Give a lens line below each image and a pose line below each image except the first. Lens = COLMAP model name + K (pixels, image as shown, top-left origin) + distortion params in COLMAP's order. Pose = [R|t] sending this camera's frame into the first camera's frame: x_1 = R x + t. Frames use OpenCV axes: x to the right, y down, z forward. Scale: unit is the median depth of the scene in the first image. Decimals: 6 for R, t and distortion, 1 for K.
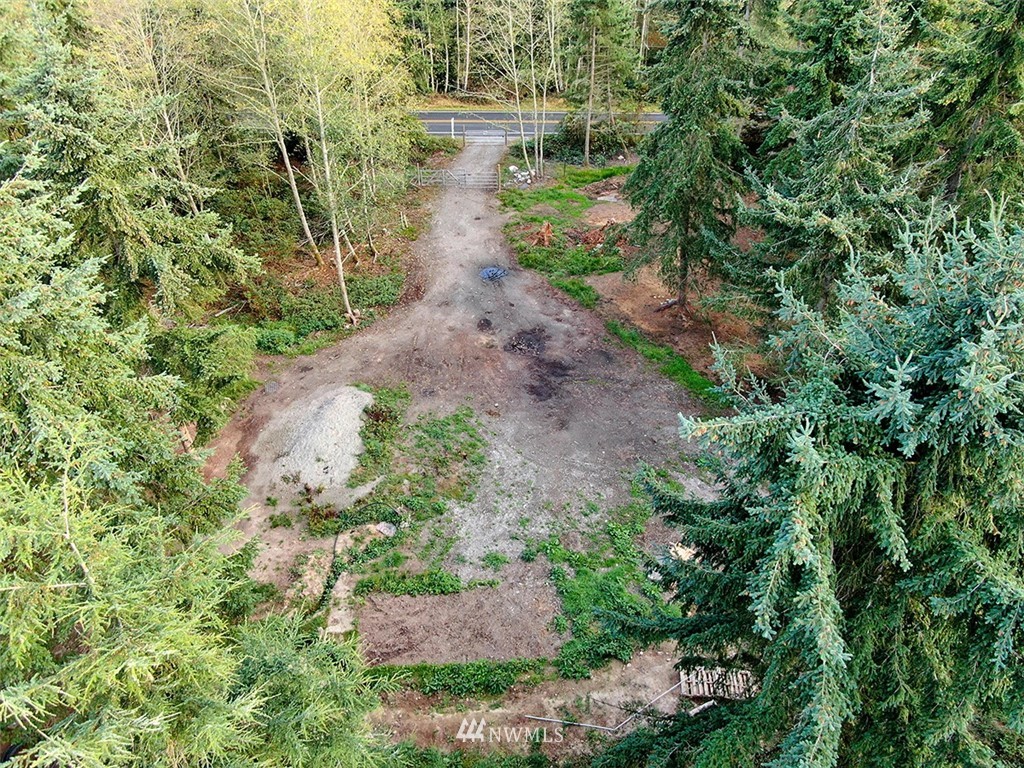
lens RADIAL K [[740.4, 0, 512.0], [0, 740.4, 384.0], [0, 0, 1]] dist [-0.010866, 0.004225]
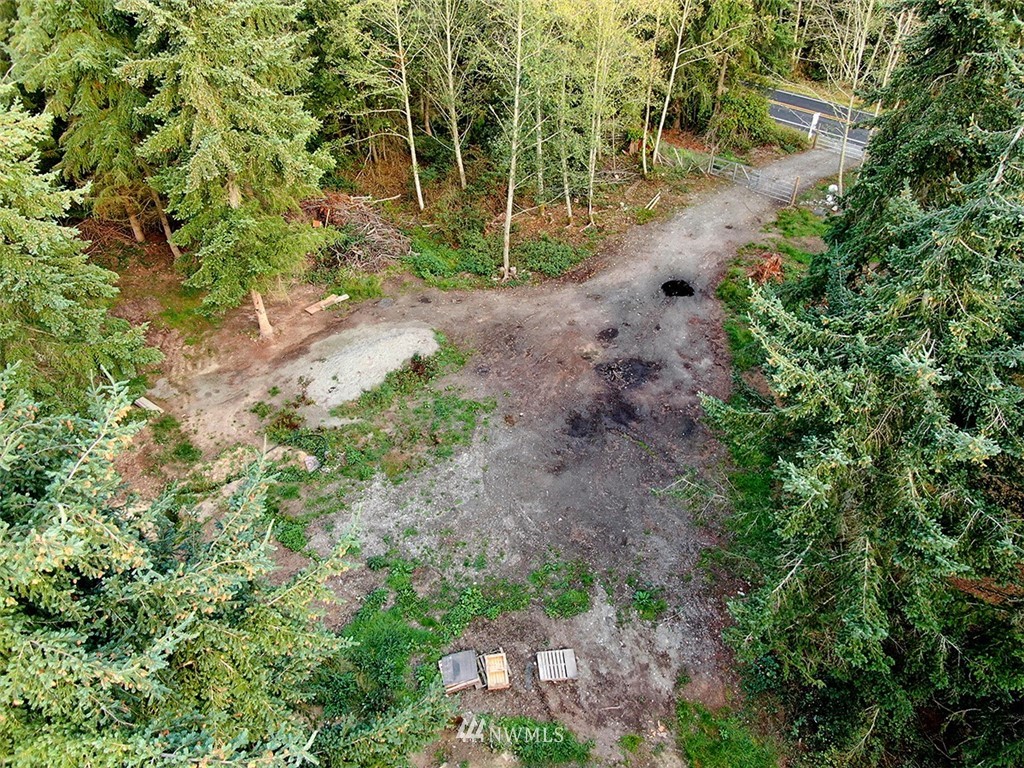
lens RADIAL K [[740.4, 0, 512.0], [0, 740.4, 384.0], [0, 0, 1]] dist [-0.010866, 0.004225]
pose [[0.738389, 0.435914, -0.514549, 0.400054], [-0.410020, 0.895969, 0.170656, -0.146861], [0.535411, 0.084965, 0.840307, 0.234796]]
